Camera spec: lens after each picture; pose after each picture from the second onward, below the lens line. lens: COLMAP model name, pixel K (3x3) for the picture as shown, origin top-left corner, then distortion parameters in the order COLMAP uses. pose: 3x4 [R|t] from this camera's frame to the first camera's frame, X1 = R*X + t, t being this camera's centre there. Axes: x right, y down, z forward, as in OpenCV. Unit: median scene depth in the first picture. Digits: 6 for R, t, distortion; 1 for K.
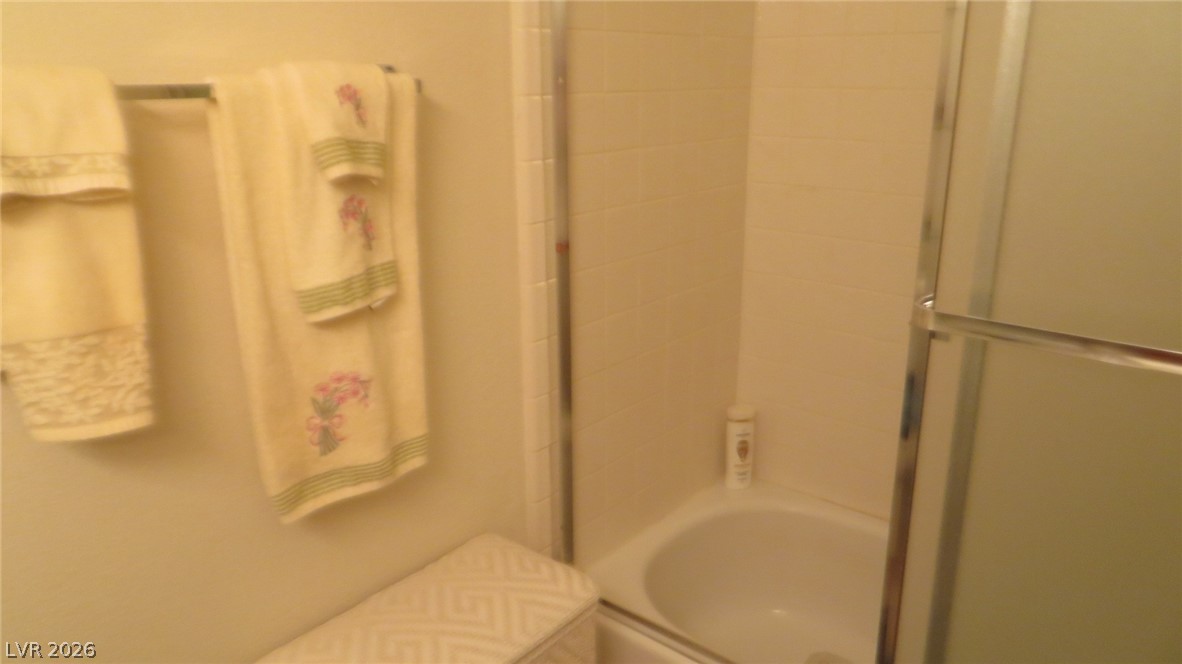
lens RADIAL K [[851.8, 0, 588.3], [0, 851.8, 328.2], [0, 0, 1]] dist [0.007539, 0.000603]
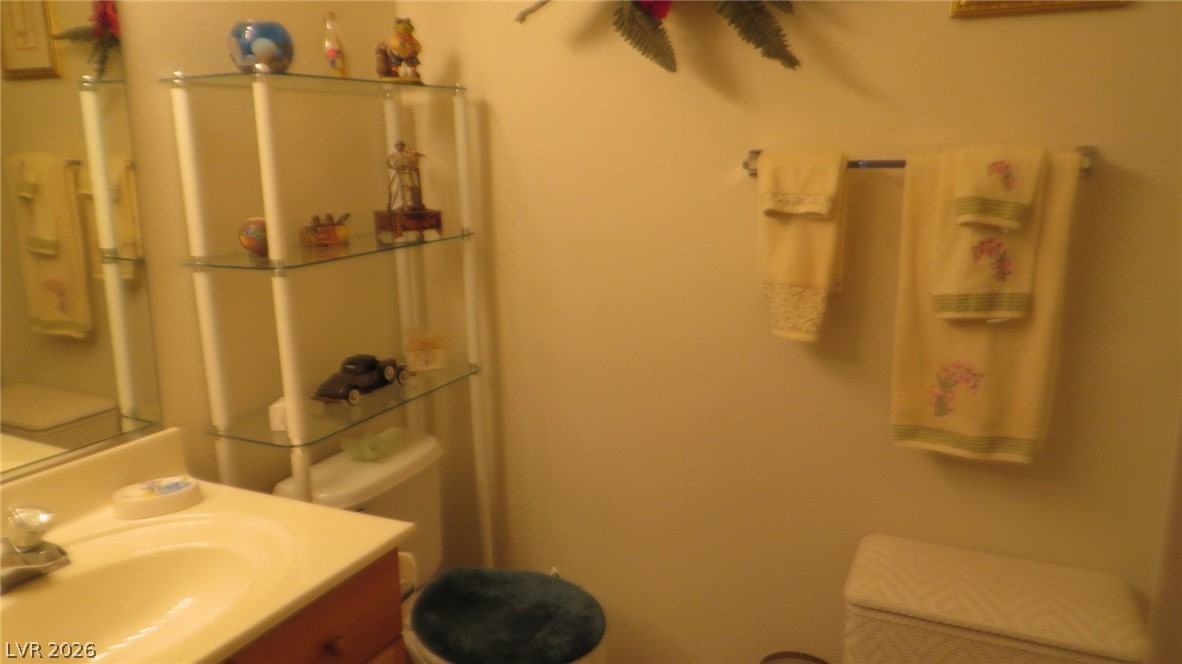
lens RADIAL K [[851.8, 0, 588.3], [0, 851.8, 328.2], [0, 0, 1]] dist [0.007539, 0.000603]
pose [[0.245810, 0.199209, -0.948627, 0.928602], [-0.270713, 0.953821, 0.130152, -0.019518], [0.930748, 0.224813, 0.288387, 0.016074]]
